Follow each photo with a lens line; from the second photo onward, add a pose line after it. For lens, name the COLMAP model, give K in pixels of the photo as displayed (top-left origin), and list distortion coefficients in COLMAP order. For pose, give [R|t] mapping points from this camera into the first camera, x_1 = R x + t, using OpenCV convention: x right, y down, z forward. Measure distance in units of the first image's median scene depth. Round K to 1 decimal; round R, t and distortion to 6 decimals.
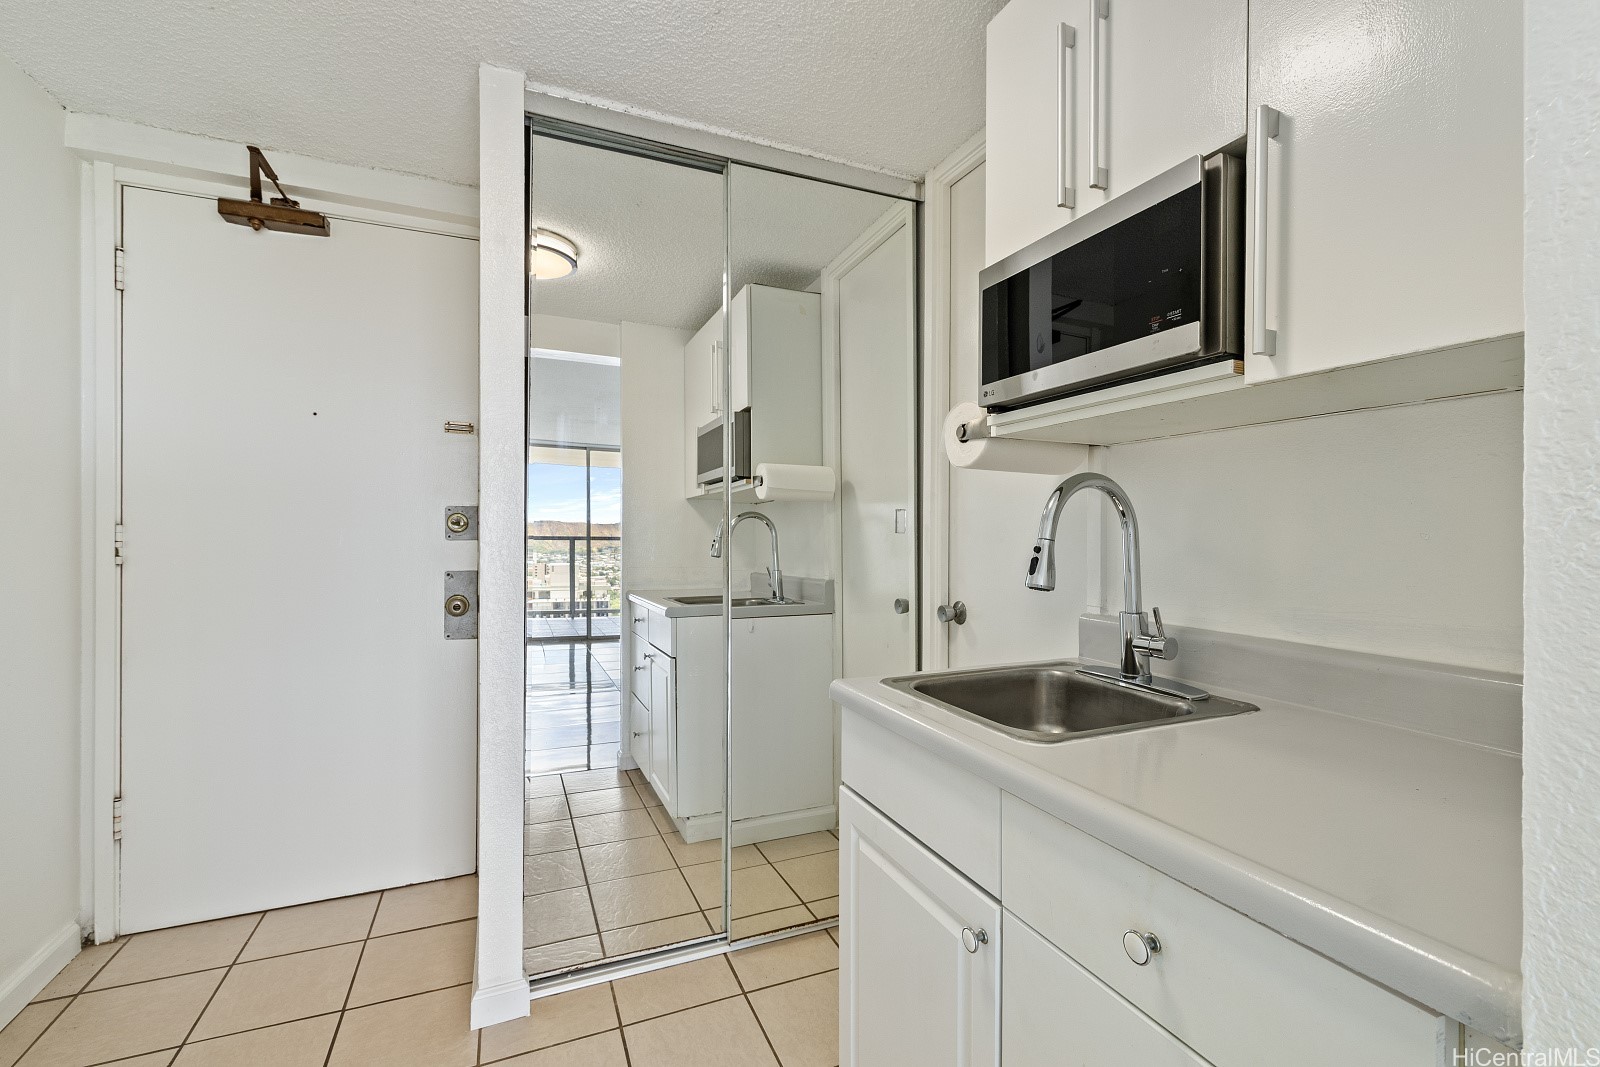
lens RADIAL K [[678.9, 0, 793.3], [0, 678.9, 539.0], [0, 0, 1]] dist [-0.002539, 0.000349]
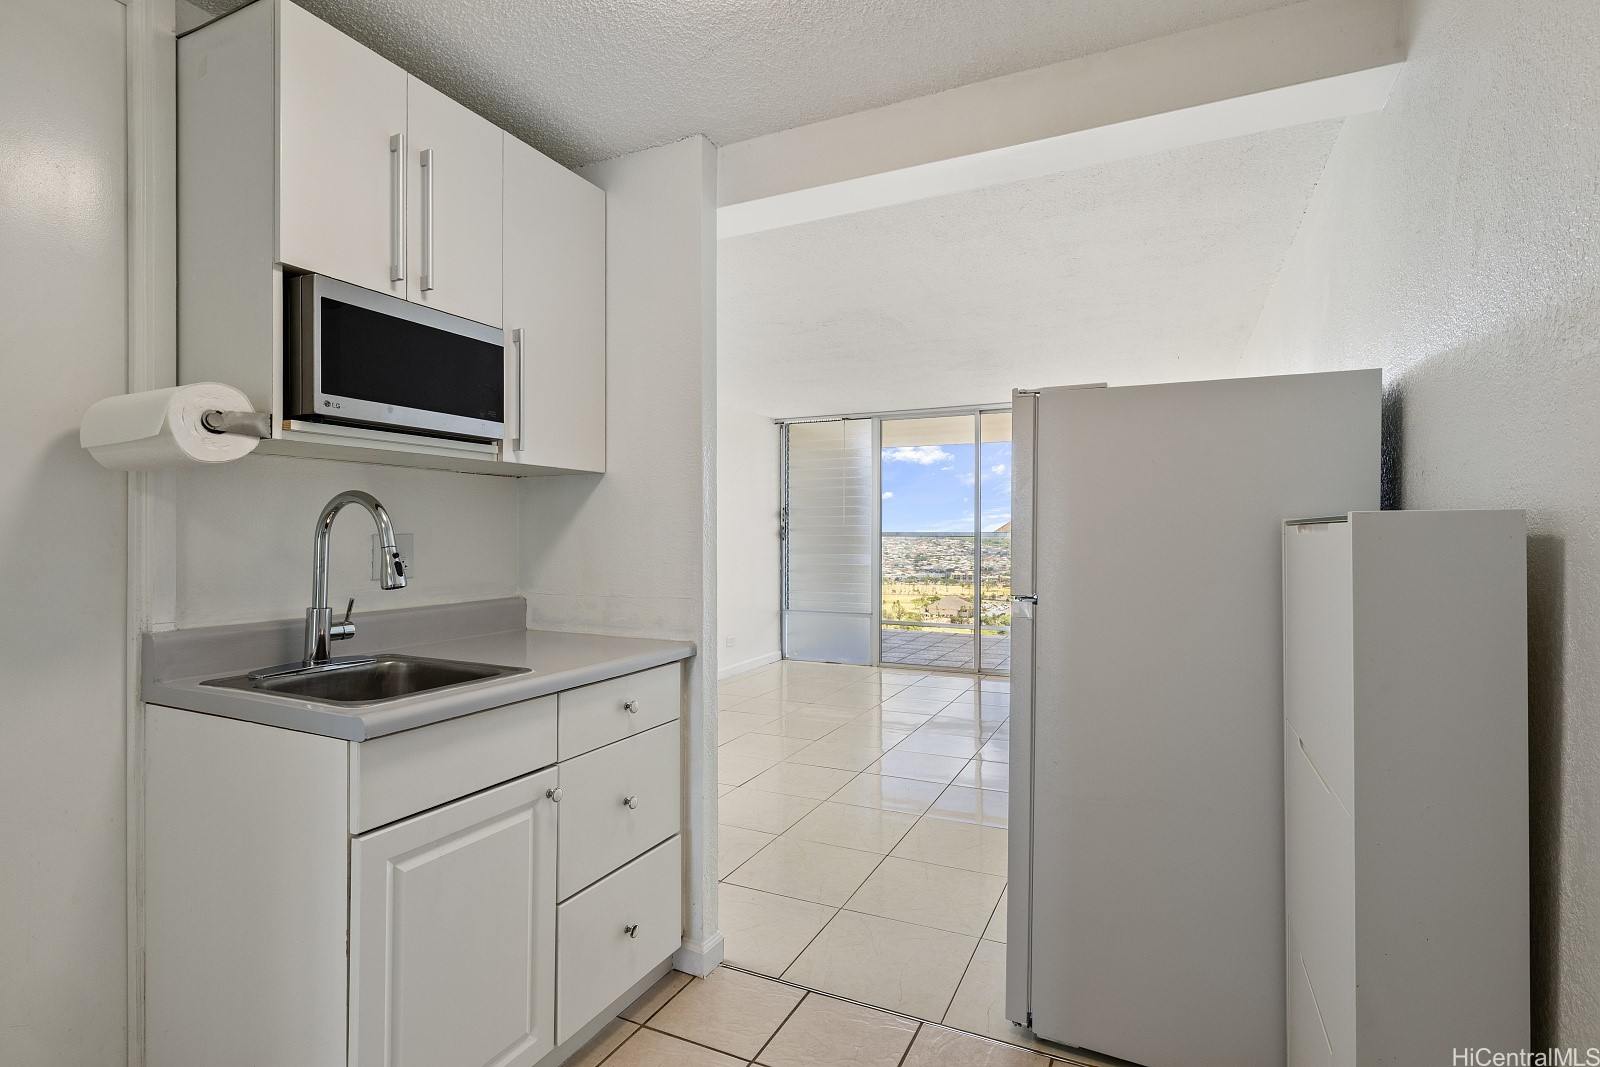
lens RADIAL K [[797.6, 0, 794.9], [0, 797.6, 531.8], [0, 0, 1]] dist [-0.001448, -0.000045]
pose [[-0.652220, -0.002932, 0.758024, -1.039709], [0.007479, 0.999919, 0.010303, -0.030828], [-0.757993, 0.012390, -0.652146, 1.223036]]
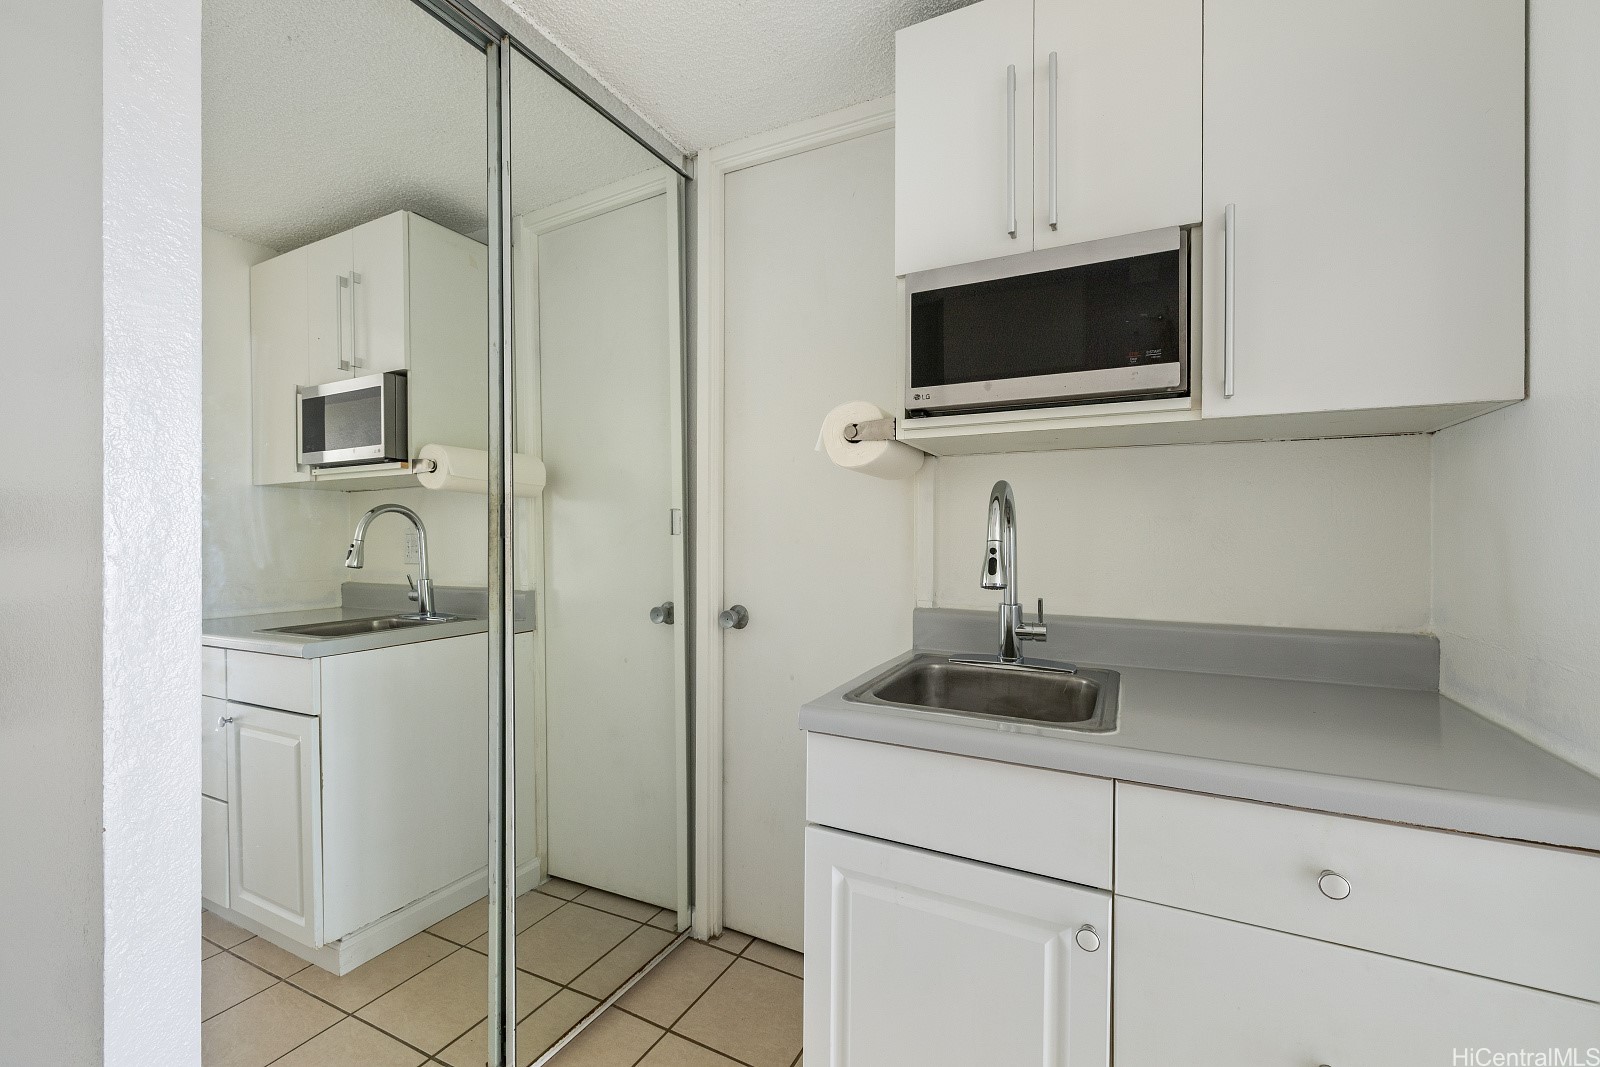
lens RADIAL K [[665.8, 0, 794.7], [0, 665.8, 530.8], [0, 0, 1]] dist [0.003337, 0.000087]
pose [[0.773582, -0.000348, 0.633696, -0.474868], [0.006567, 0.999951, -0.007467, -0.008424], [-0.633662, 0.009938, 0.773546, 0.345548]]
